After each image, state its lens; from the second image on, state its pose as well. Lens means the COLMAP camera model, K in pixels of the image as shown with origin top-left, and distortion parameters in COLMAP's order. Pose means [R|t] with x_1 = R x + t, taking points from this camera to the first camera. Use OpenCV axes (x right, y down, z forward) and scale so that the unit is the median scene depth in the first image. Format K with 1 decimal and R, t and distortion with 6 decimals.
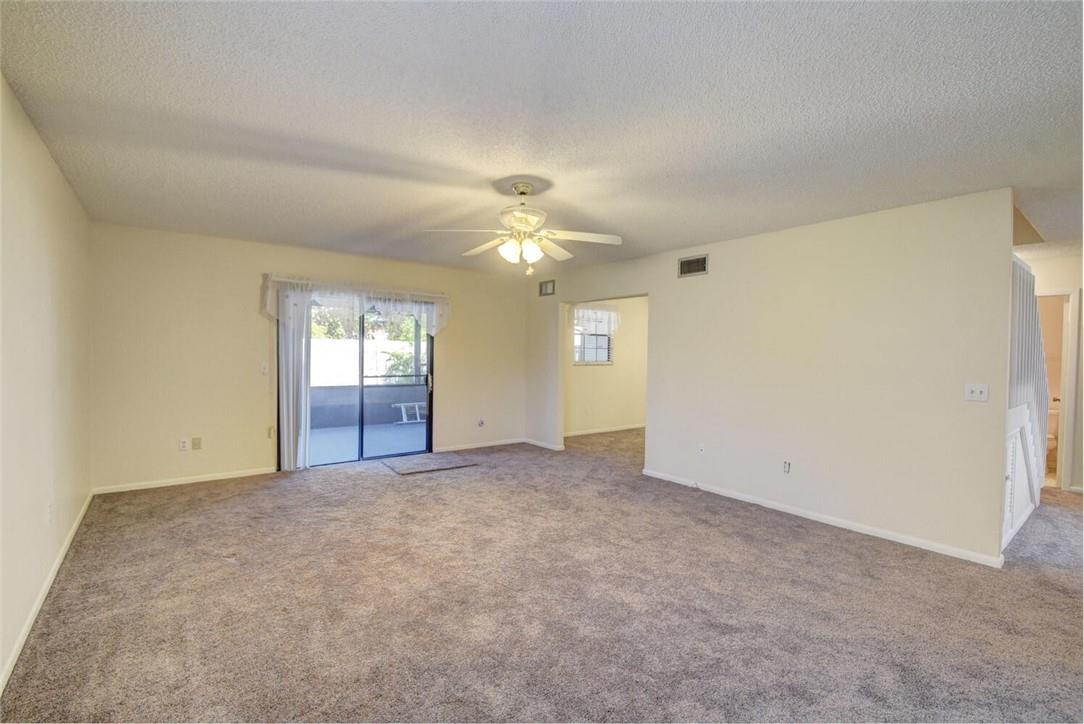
lens RADIAL K [[479.9, 0, 536.4], [0, 479.9, 362.4], [0, 0, 1]] dist [0.012956, -0.018351]
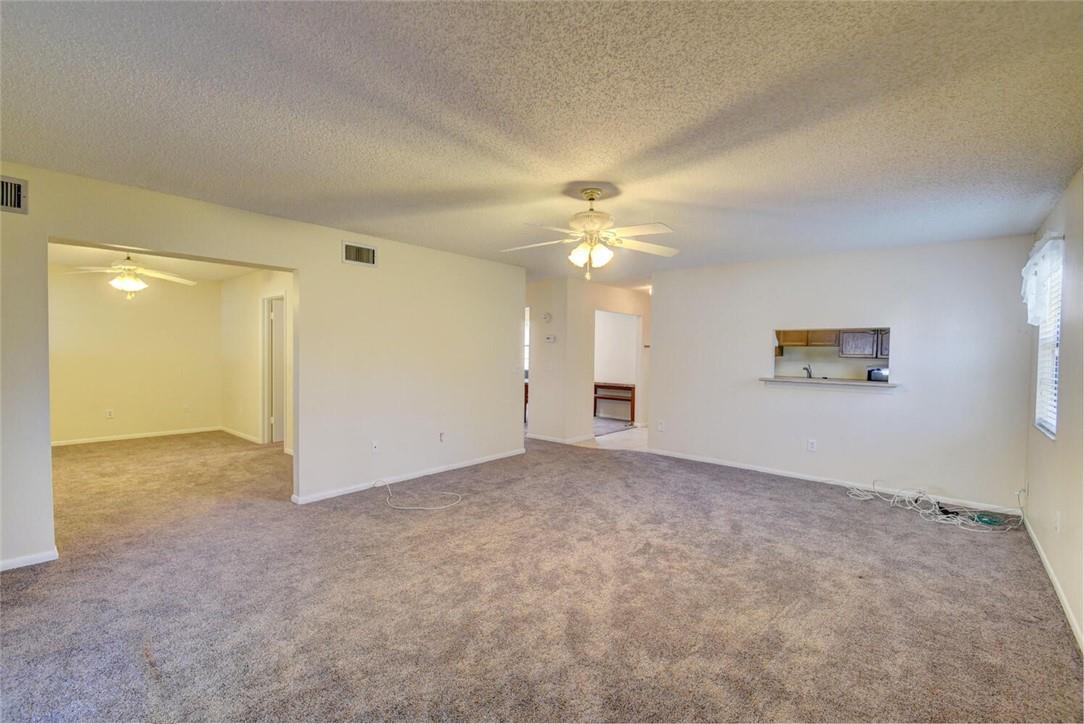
lens RADIAL K [[479.9, 0, 536.4], [0, 479.9, 362.4], [0, 0, 1]] dist [0.012956, -0.018351]
pose [[-0.199942, -0.042939, 0.978866, -0.903751], [0.004801, 0.998984, 0.044803, -0.043548], [-0.979796, 0.013658, -0.199533, 1.165404]]
